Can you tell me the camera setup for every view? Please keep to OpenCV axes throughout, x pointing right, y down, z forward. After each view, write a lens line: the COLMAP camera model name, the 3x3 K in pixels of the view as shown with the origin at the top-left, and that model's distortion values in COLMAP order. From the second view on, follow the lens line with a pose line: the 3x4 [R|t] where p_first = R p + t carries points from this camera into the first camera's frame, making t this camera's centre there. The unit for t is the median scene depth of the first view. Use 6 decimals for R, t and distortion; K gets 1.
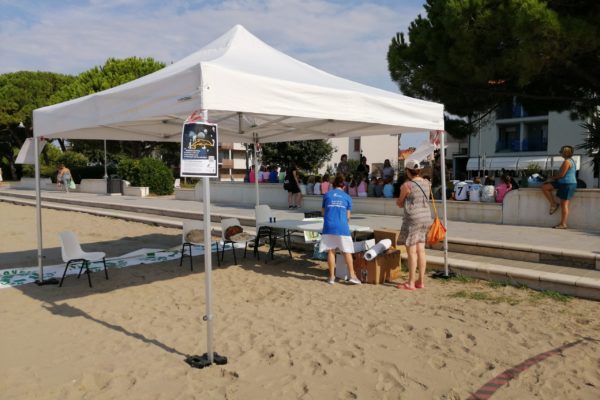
lens RADIAL K [[475.1, 0, 288.5], [0, 475.1, 200.9], [0, 0, 1]] dist [0.002197, -0.005382]
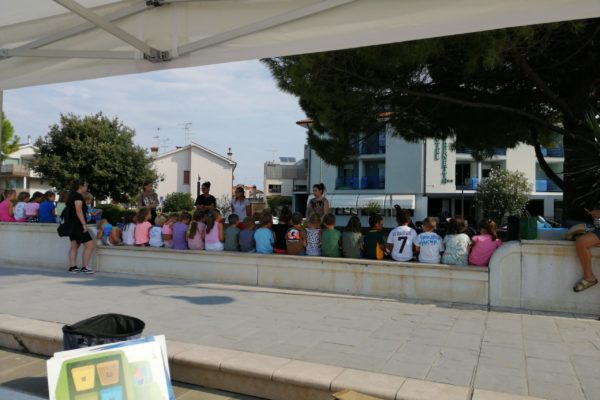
lens RADIAL K [[460.3, 0, 300.0], [0, 460.3, 200.0], [0, 0, 1]] dist [0.061345, -0.001191]
pose [[0.924009, 0.025096, 0.381546, 0.078322], [0.004702, 0.997023, -0.076966, -0.046528], [-0.382341, 0.072912, 0.921140, 0.853384]]
